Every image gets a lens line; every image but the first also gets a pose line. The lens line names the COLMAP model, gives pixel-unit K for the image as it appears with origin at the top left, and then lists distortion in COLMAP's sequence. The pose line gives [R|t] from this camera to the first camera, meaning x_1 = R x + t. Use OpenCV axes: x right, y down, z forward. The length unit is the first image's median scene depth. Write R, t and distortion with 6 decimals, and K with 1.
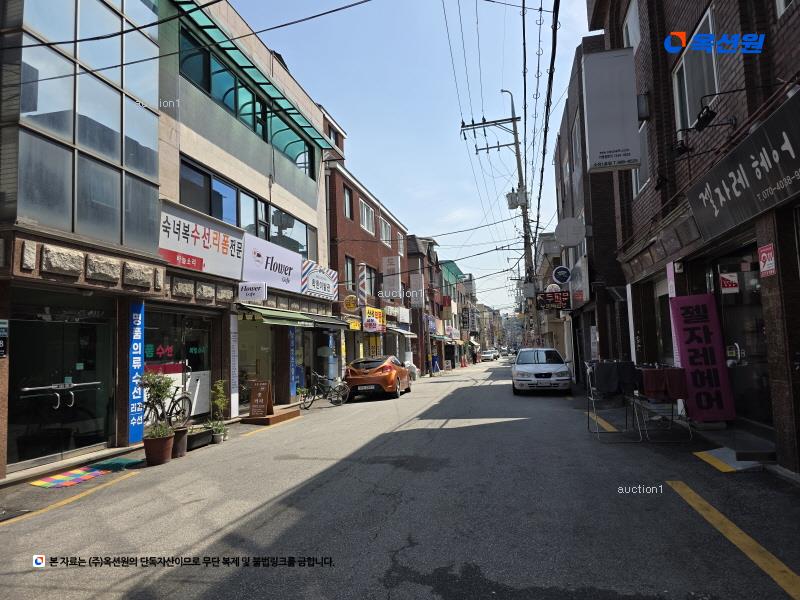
lens RADIAL K [[547.1, 0, 399.3], [0, 547.1, 299.4], [0, 0, 1]] dist [0.010476, -0.011329]
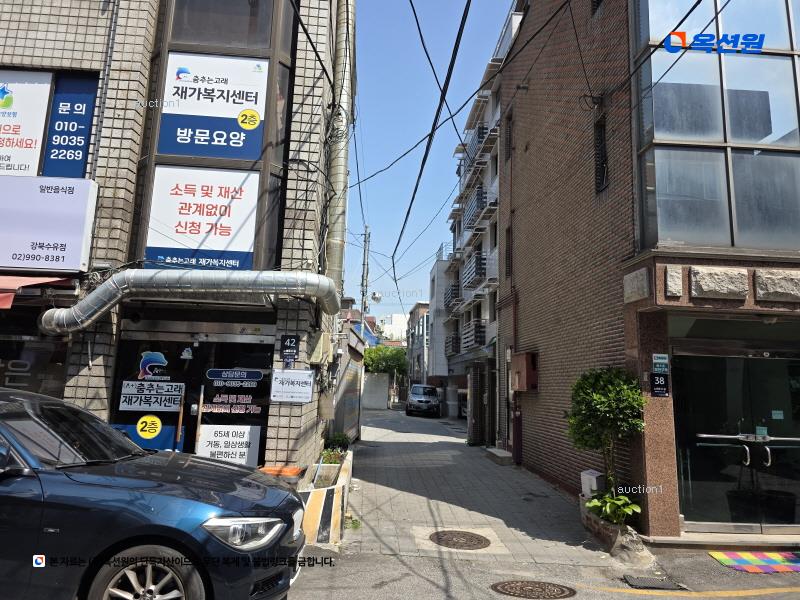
lens RADIAL K [[547.1, 0, 388.5], [0, 547.1, 286.6], [0, 0, 1]] dist [0.010476, -0.011329]
pose [[0.256681, -0.129281, -0.957811, 0.050096], [0.039747, 0.991587, -0.123189, 0.018289], [0.965679, -0.006450, 0.259660, 0.309169]]
